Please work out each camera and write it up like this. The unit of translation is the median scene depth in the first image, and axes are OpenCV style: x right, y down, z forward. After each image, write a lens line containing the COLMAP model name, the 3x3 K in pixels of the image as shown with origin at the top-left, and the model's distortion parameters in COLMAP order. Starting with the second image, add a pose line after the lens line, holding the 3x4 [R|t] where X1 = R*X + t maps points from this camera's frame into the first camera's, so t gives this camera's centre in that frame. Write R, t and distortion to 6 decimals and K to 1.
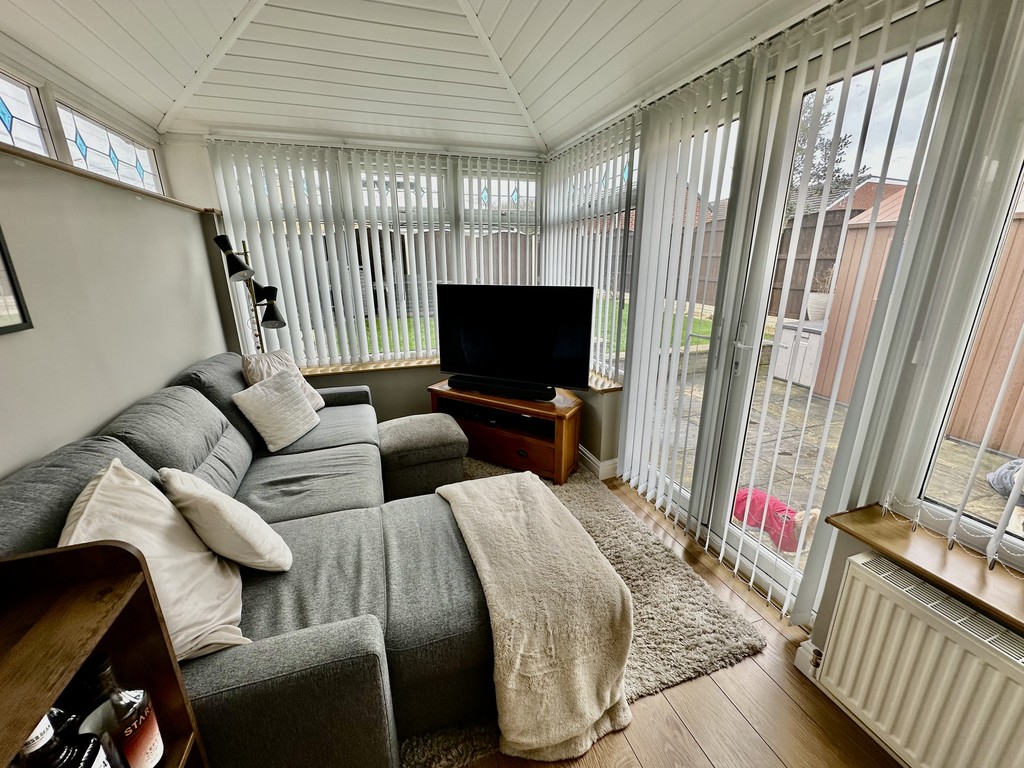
lens RADIAL K [[408.6, 0, 509.7], [0, 408.6, 383.7], [0, 0, 1]] dist [-0.001999, 0.000108]
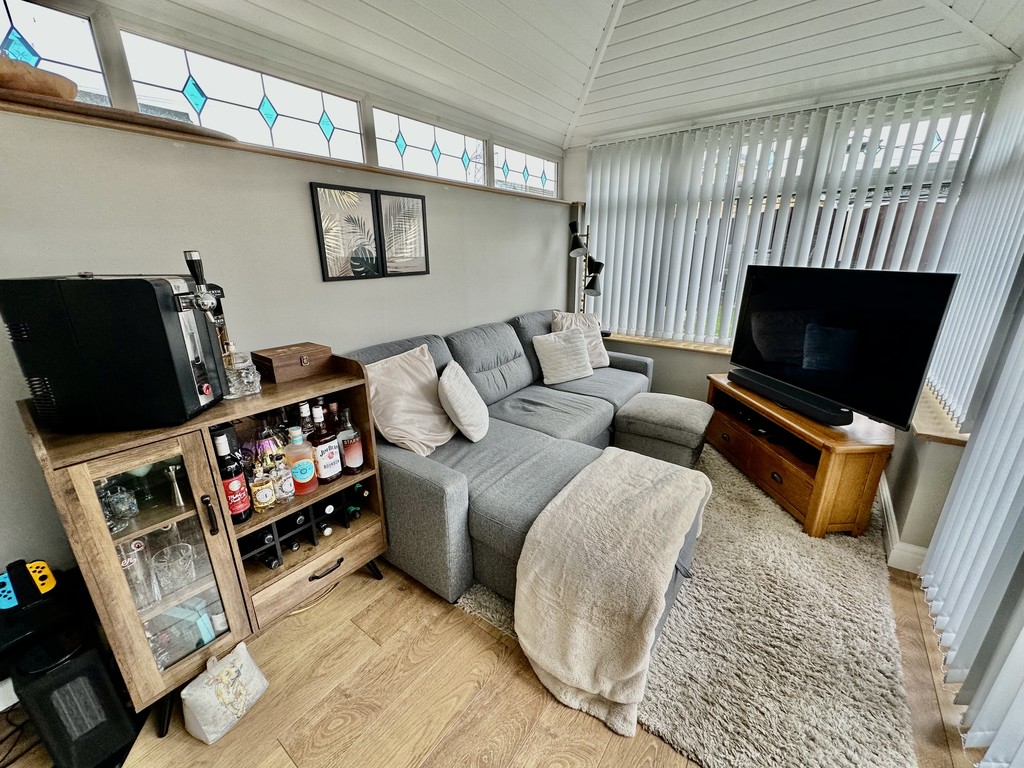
lens RADIAL K [[408.6, 0, 508.0], [0, 408.6, 382.9], [0, 0, 1]] dist [-0.001999, 0.000108]
pose [[0.564145, 0.256386, -0.784861, 0.333072], [-0.231982, 0.961496, 0.147341, -0.005082], [0.792417, 0.098952, 0.601900, 0.078799]]
